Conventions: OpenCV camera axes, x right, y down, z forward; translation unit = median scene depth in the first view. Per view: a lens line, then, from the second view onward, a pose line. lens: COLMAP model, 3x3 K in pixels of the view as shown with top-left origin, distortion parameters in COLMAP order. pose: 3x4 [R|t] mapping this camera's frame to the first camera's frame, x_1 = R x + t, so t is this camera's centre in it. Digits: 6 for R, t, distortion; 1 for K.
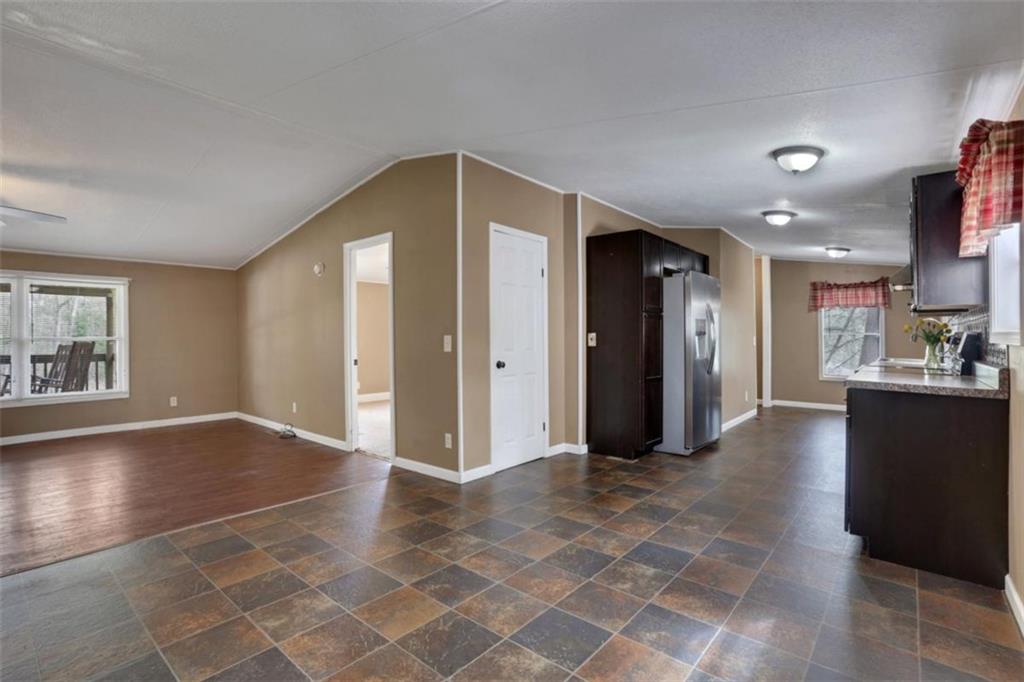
lens RADIAL K [[471.9, 0, 509.2], [0, 471.9, 335.1], [0, 0, 1]] dist [-0.043572, 0.001555]
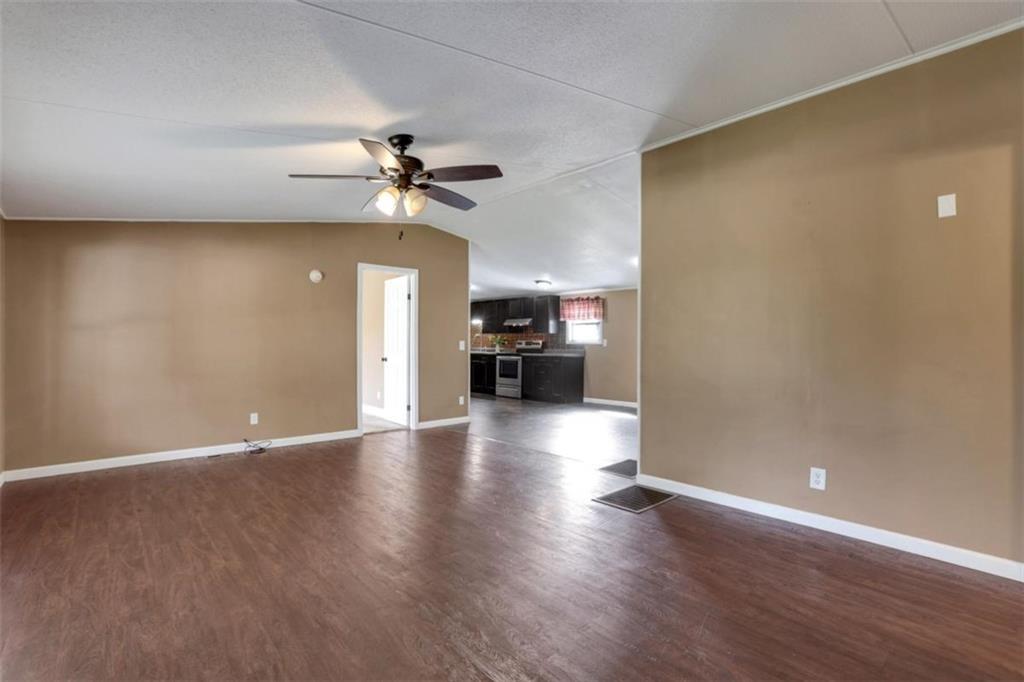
lens RADIAL K [[471.9, 0, 520.4], [0, 471.9, 341.3], [0, 0, 1]] dist [-0.043572, 0.001555]
pose [[0.112563, 0.010078, 0.993594, -1.487403], [-0.001952, 0.999949, -0.009922, 0.015721], [-0.993643, -0.000822, 0.112577, 0.461711]]
